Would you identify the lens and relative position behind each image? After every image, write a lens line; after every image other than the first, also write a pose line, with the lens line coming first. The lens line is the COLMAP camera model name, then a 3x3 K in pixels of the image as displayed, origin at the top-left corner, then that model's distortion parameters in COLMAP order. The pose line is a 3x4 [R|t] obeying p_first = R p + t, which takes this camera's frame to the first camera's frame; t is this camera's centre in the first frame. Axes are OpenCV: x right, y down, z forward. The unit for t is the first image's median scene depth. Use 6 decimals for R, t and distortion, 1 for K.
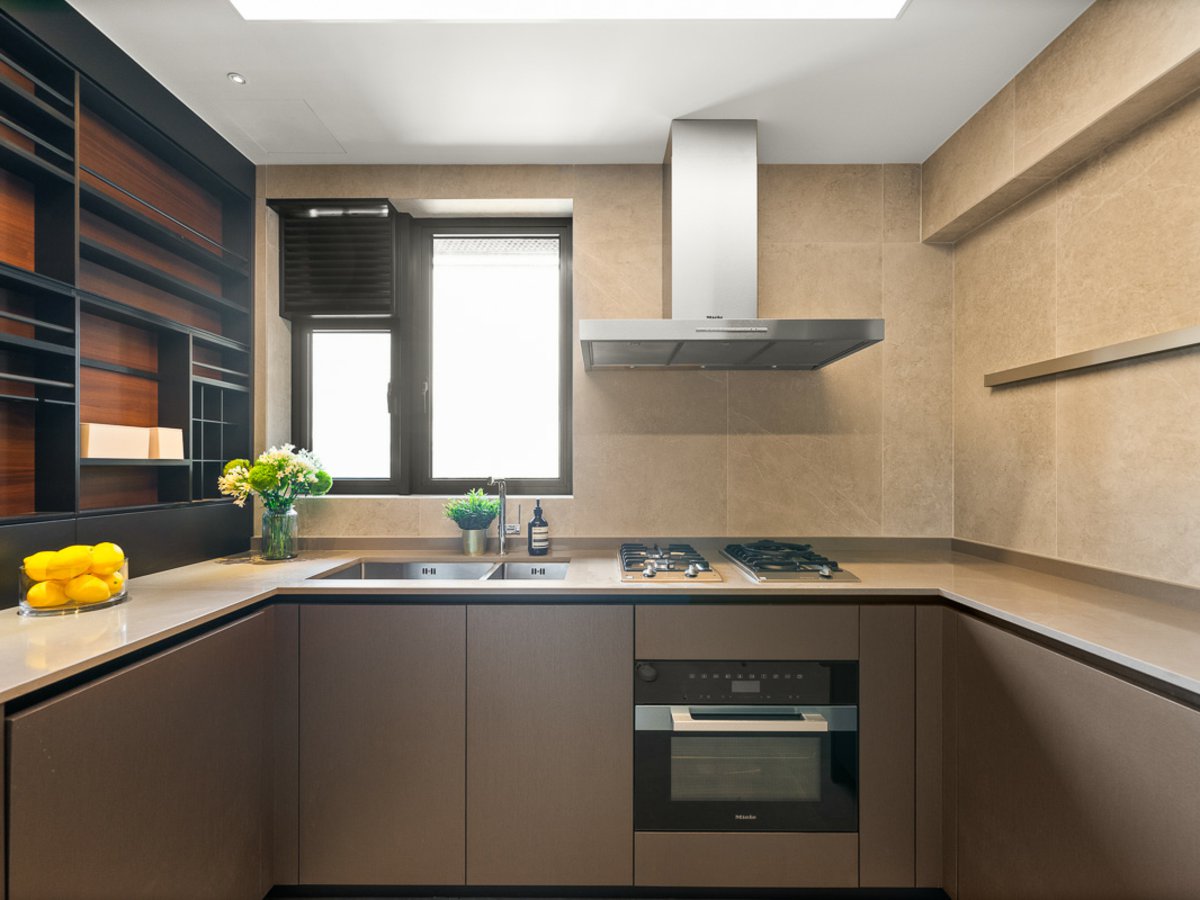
lens RADIAL K [[537.1, 0, 597.5], [0, 537.1, 461.0], [0, 0, 1]] dist [0.000514, -0.000062]
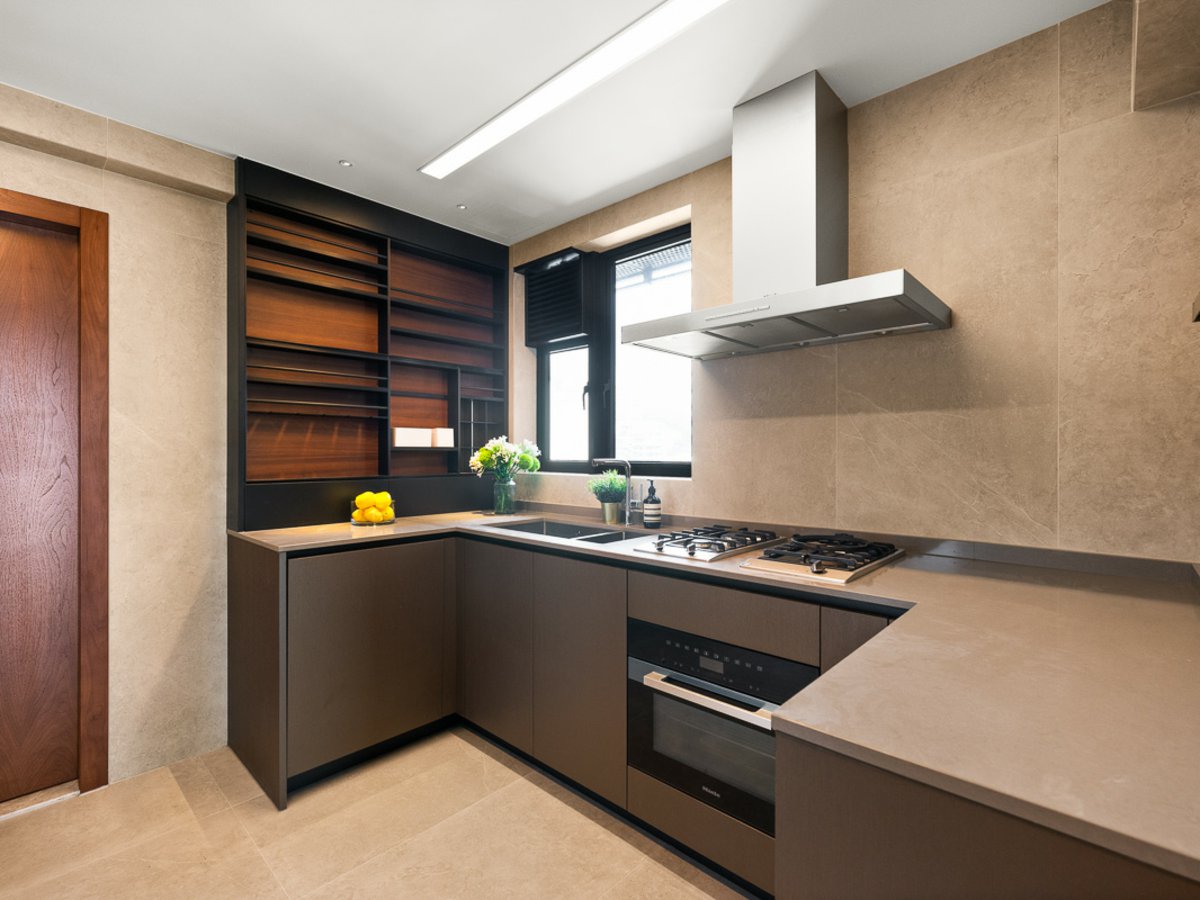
lens RADIAL K [[553.4, 0, 603.4], [0, 553.4, 445.7], [0, 0, 1]] dist [0.000925, -0.000036]
pose [[0.739770, -0.008398, -0.672808, 0.578757], [0.006729, 0.999964, -0.005083, 0.003914], [0.672827, -0.000767, 0.739800, 0.055174]]
